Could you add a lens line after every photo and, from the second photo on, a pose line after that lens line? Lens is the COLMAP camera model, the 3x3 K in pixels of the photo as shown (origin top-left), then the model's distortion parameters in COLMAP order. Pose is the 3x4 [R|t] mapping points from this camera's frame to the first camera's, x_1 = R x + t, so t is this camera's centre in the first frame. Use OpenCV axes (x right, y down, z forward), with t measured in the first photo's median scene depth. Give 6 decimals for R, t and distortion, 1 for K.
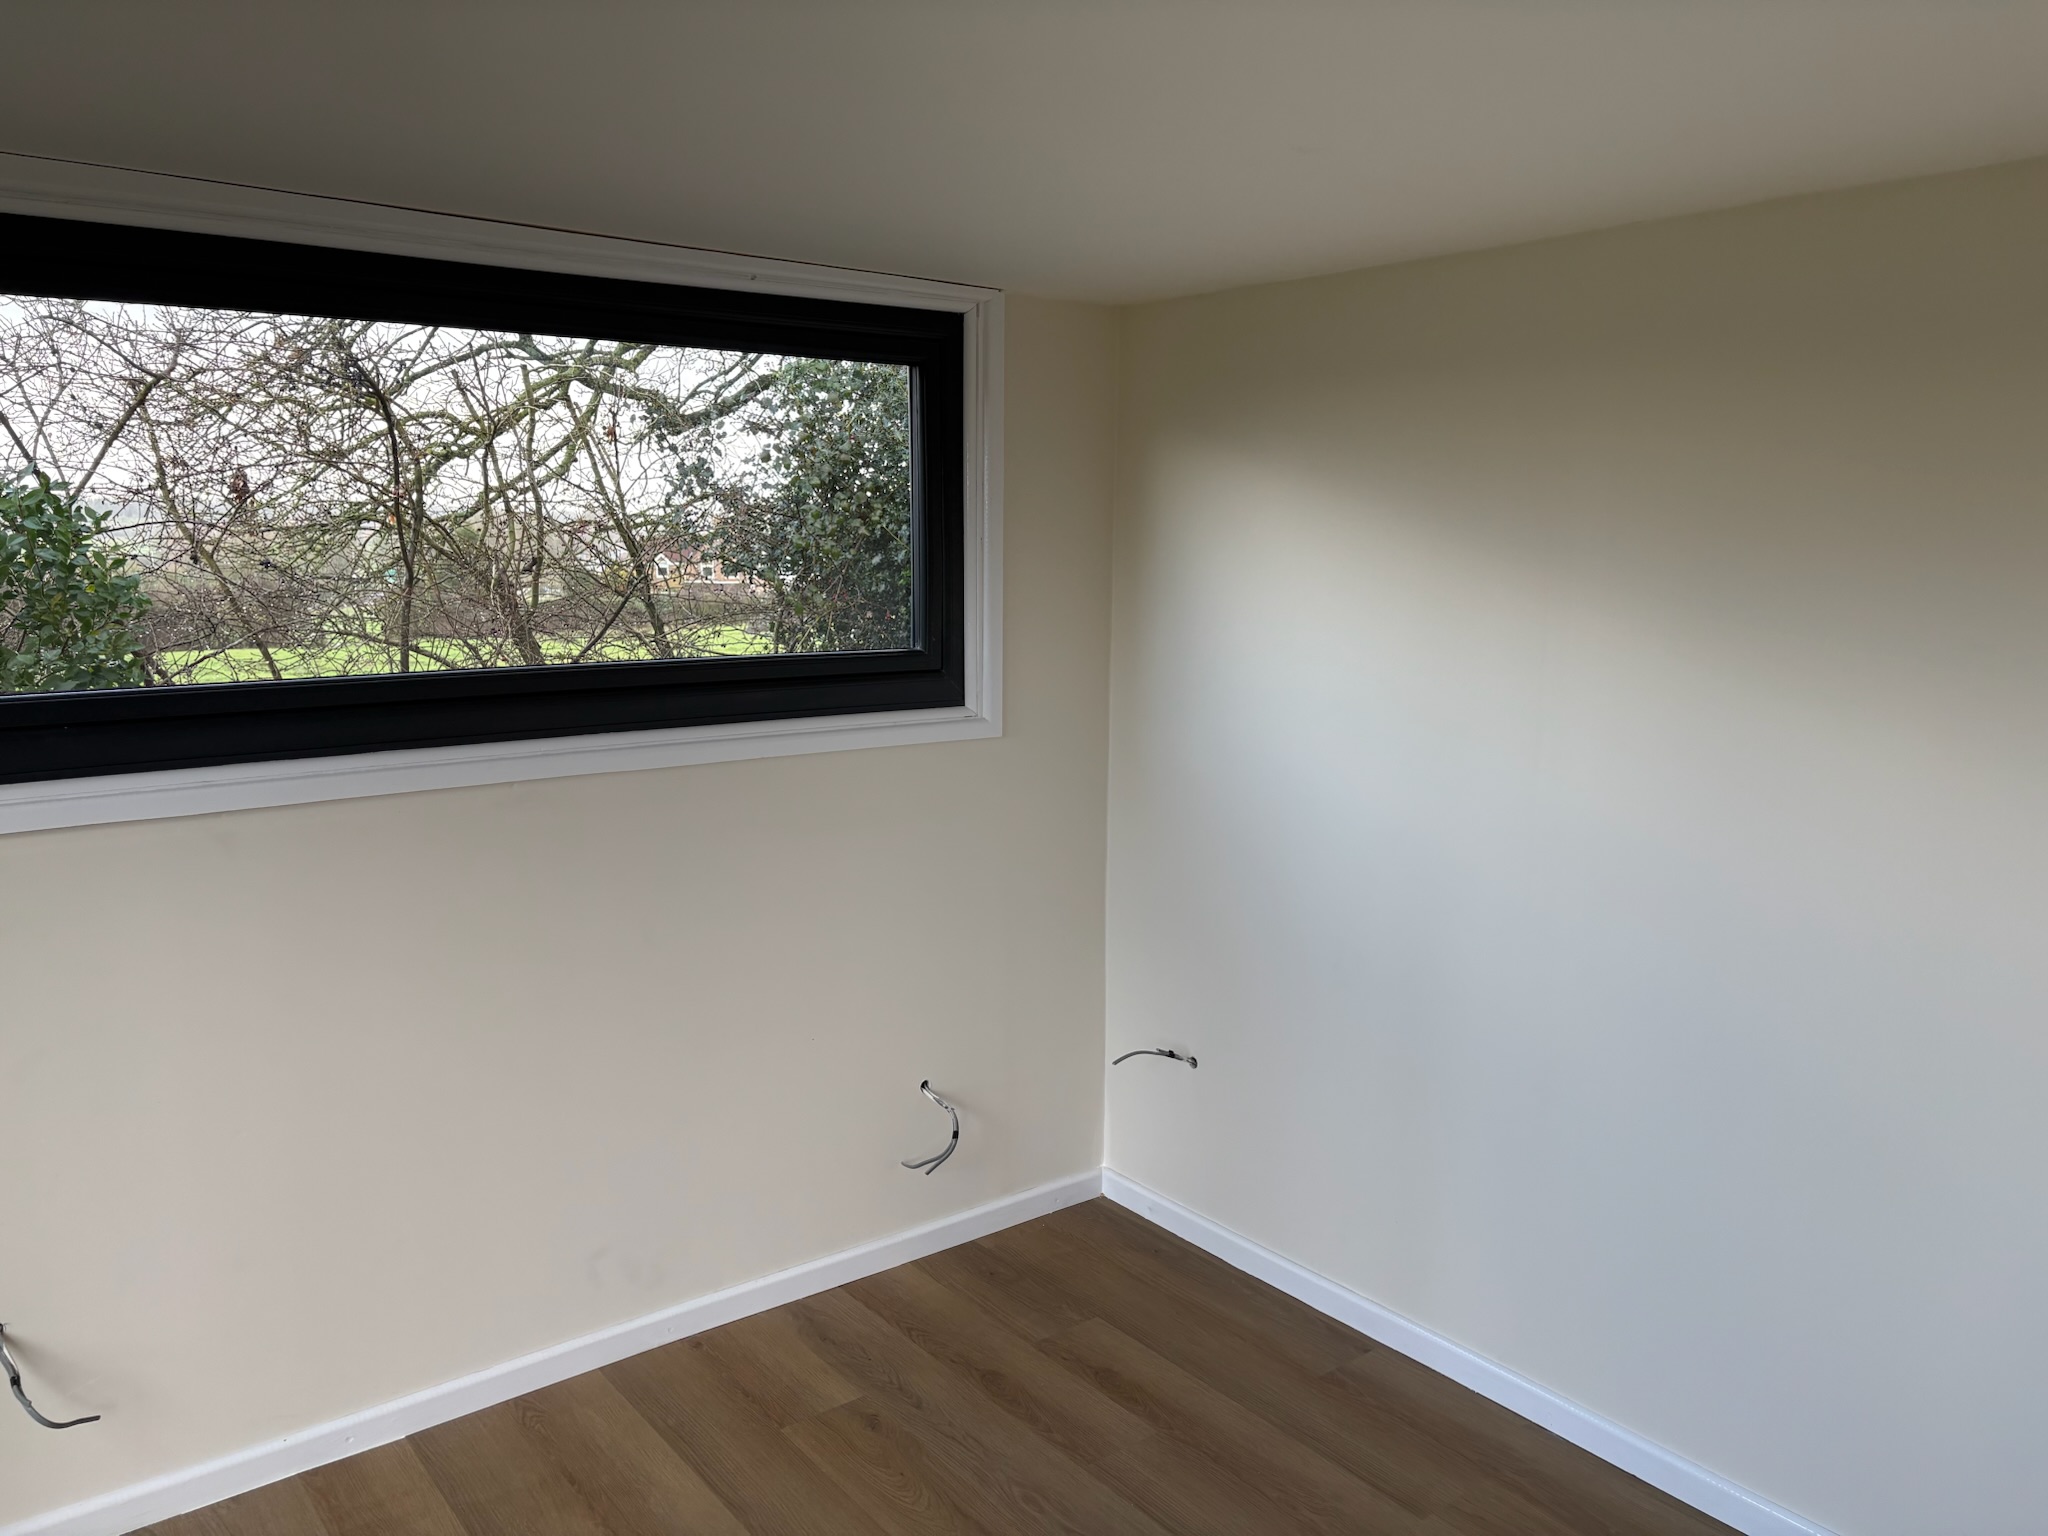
lens RADIAL K [[1586.5, 0, 1026.7], [0, 1586.5, 785.0], [0, 0, 1]] dist [0.083427, -0.082915]
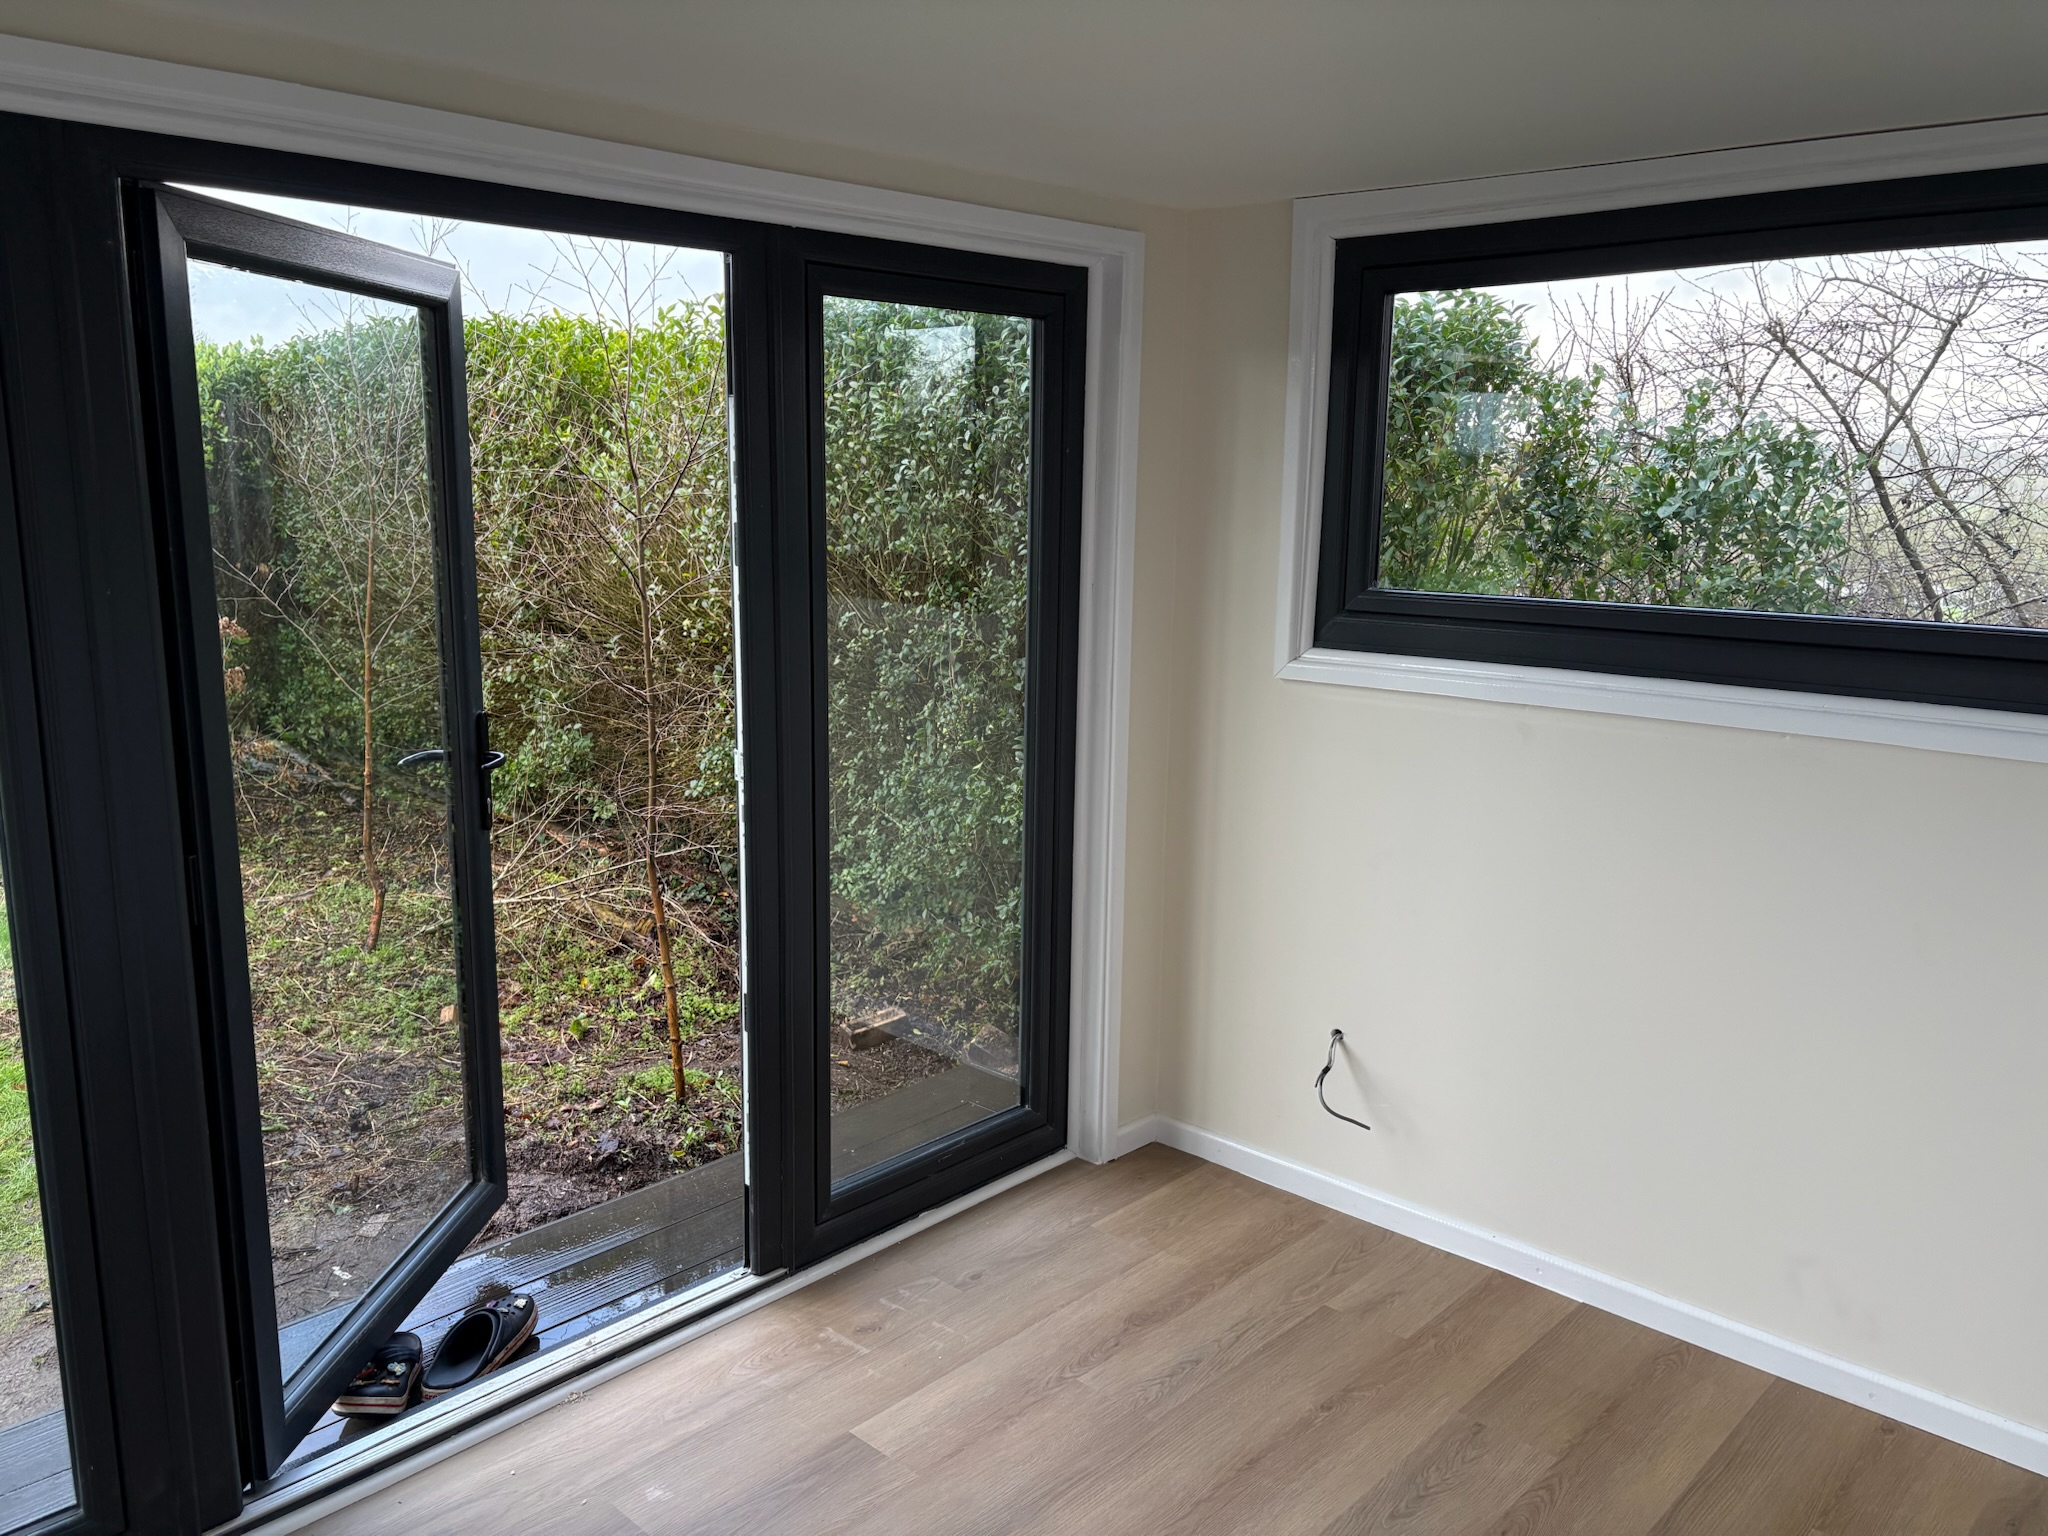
lens RADIAL K [[1552.3, 0, 1037.1], [0, 1552.3, 773.2], [0, 0, 1]] dist [0.047243, -0.045044]
pose [[0.143996, 0.185633, -0.972011, 0.511026], [-0.170103, 0.972271, 0.160483, -0.050941], [0.974849, 0.142233, 0.171580, 0.394464]]
